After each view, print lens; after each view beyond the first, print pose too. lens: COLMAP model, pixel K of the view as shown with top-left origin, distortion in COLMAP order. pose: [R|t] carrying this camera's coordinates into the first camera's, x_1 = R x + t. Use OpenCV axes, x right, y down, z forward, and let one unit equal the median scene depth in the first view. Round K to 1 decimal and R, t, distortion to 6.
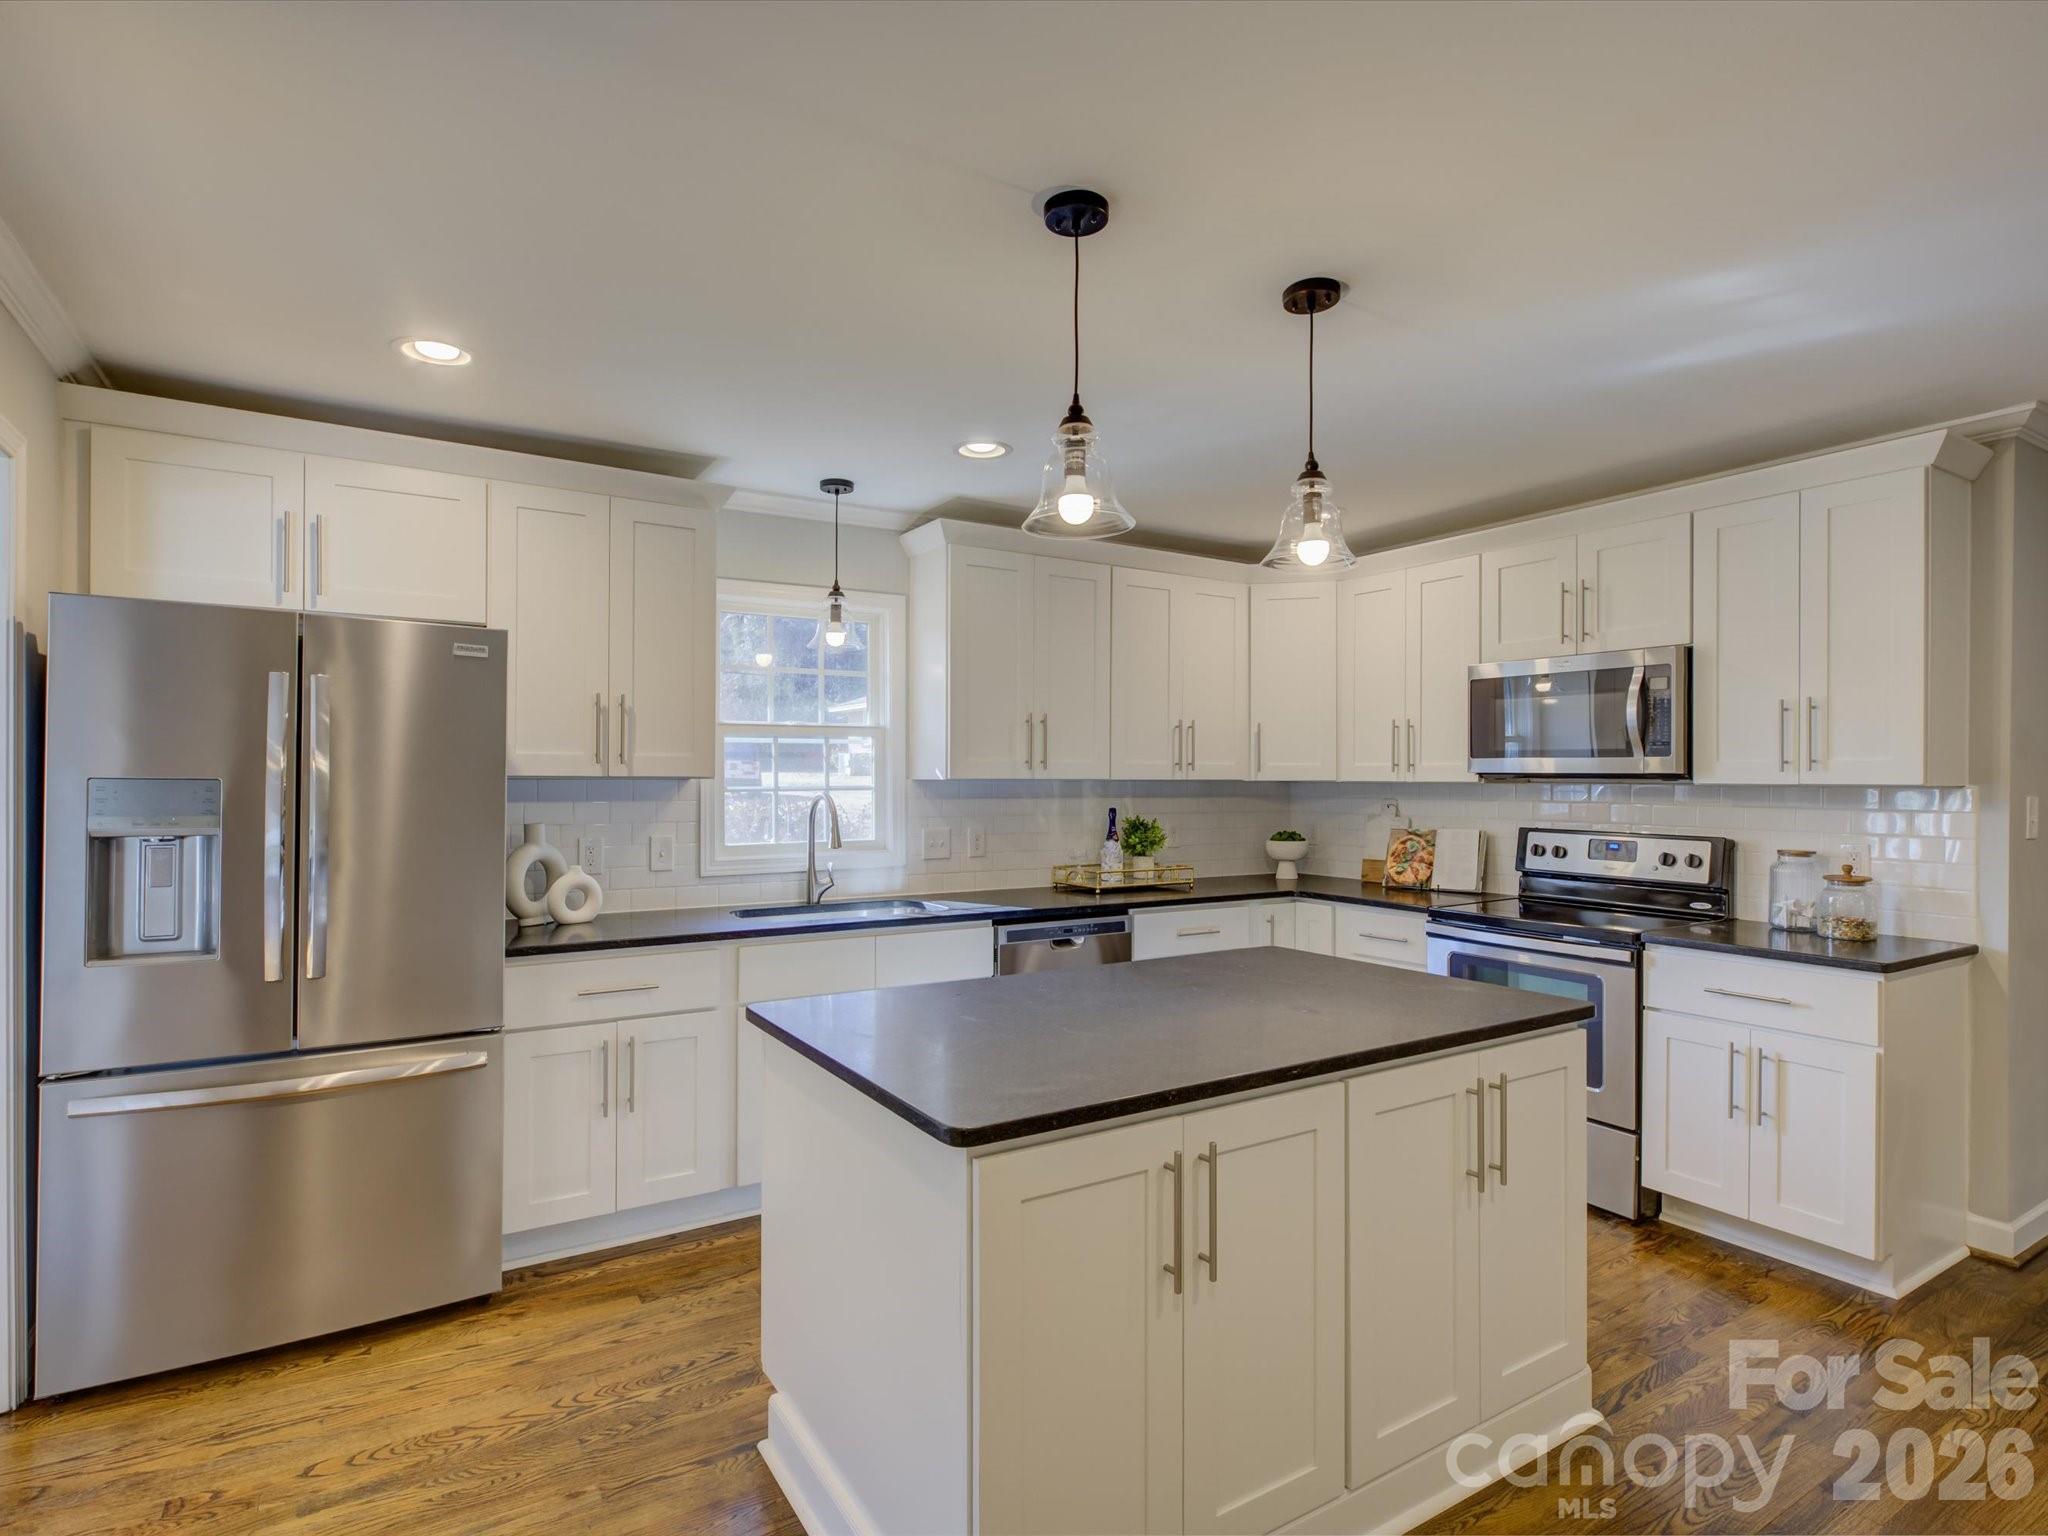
lens RADIAL K [[1027.6, 0, 1017.1], [0, 1027.6, 762.2], [0, 0, 1]] dist [0.000359, 0.000362]
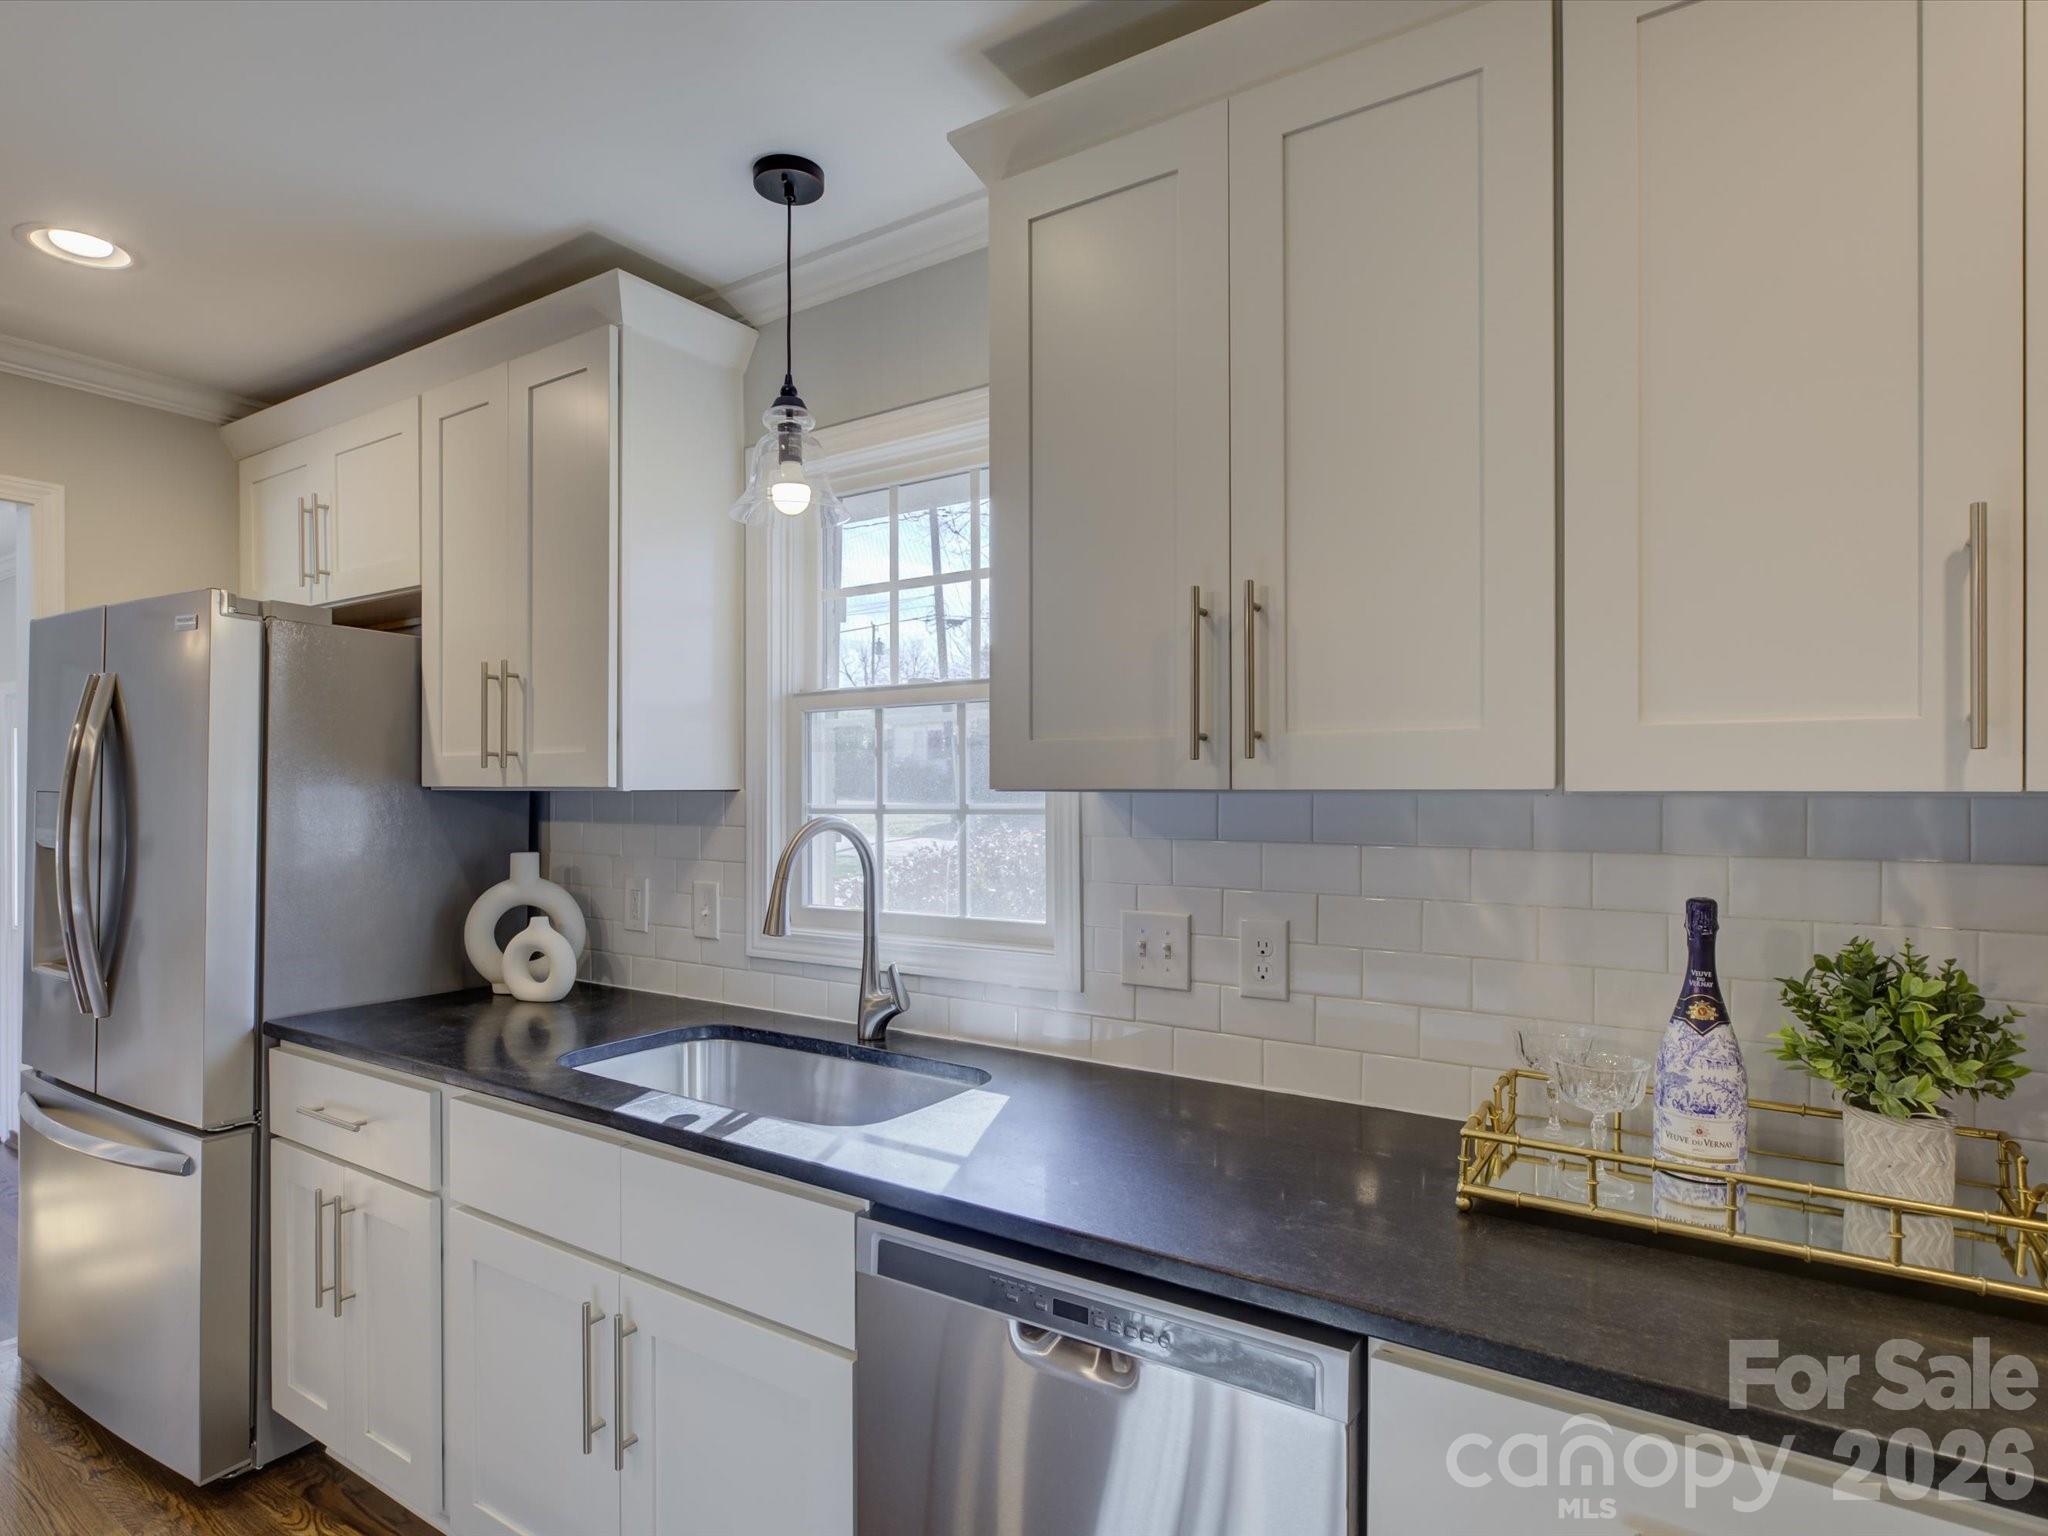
lens RADIAL K [[1125.3, 0, 1012.4], [0, 1125.3, 802.4], [0, 0, 1]] dist [-0.001495, -0.000815]
pose [[0.409823, 0.007354, -0.912135, 0.309277], [0.017194, 0.999728, 0.015786, 0.013896], [0.912003, -0.022153, 0.409585, 0.793166]]
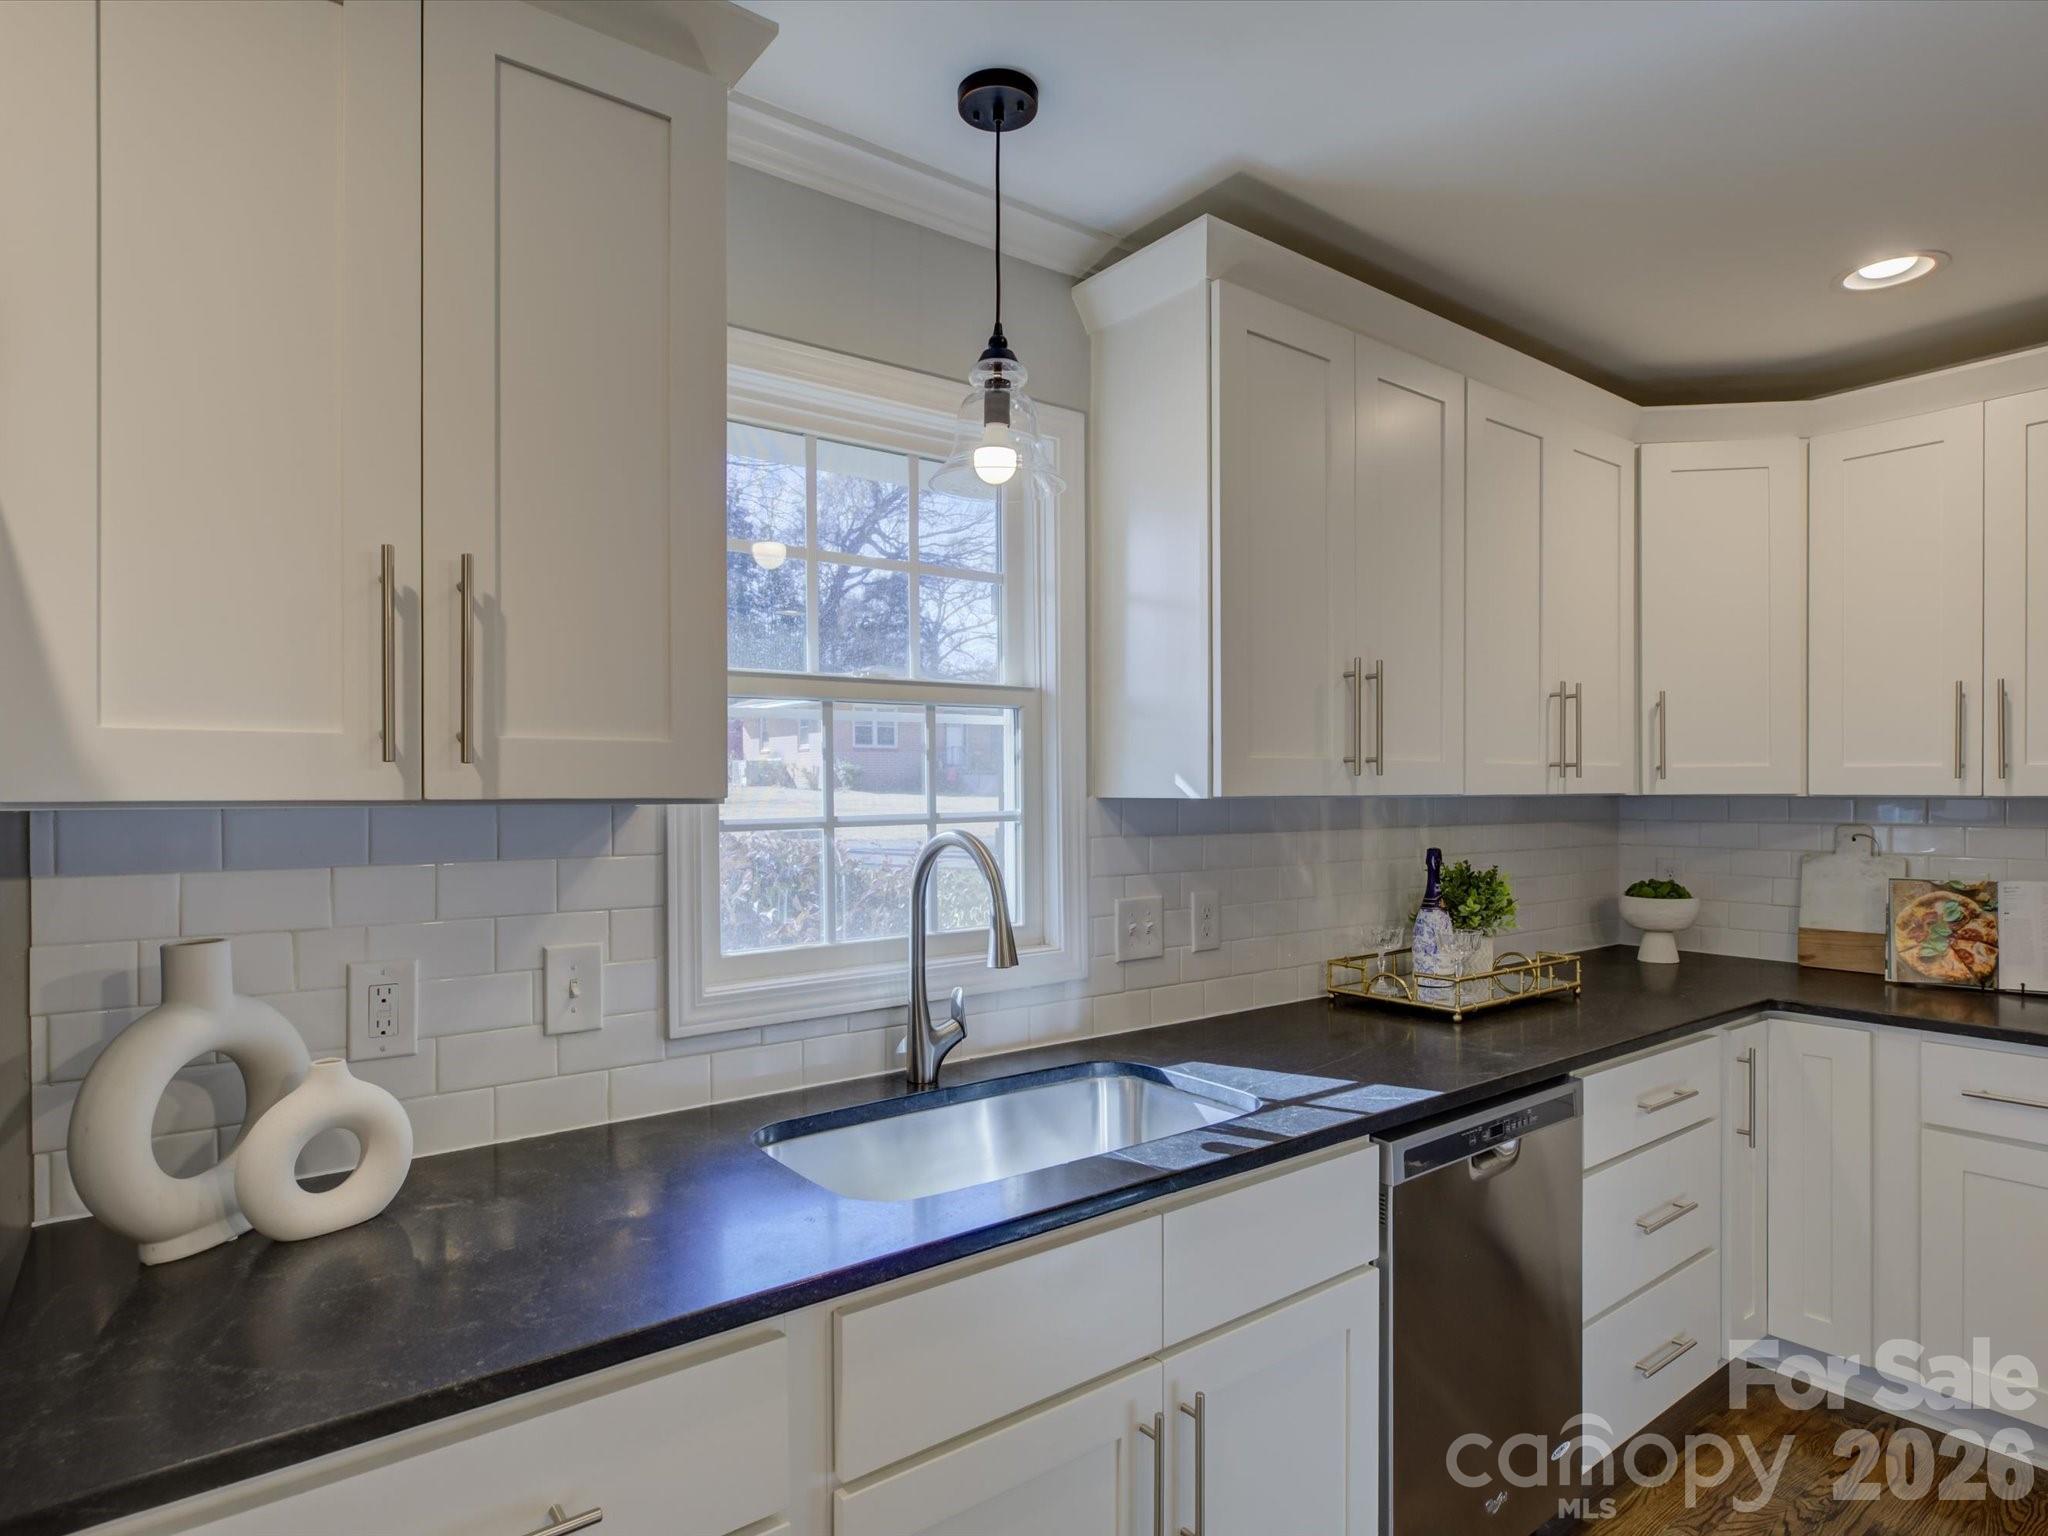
lens RADIAL K [[1157.6, 0, 1050.8], [0, 1157.6, 789.4], [0, 0, 1]] dist [-0.000408, 0.014494]
pose [[0.991548, -0.004262, 0.129673, -0.195577], [0.001661, 0.999795, 0.020162, 0.002552], [-0.129733, -0.019776, 0.991352, 0.479654]]
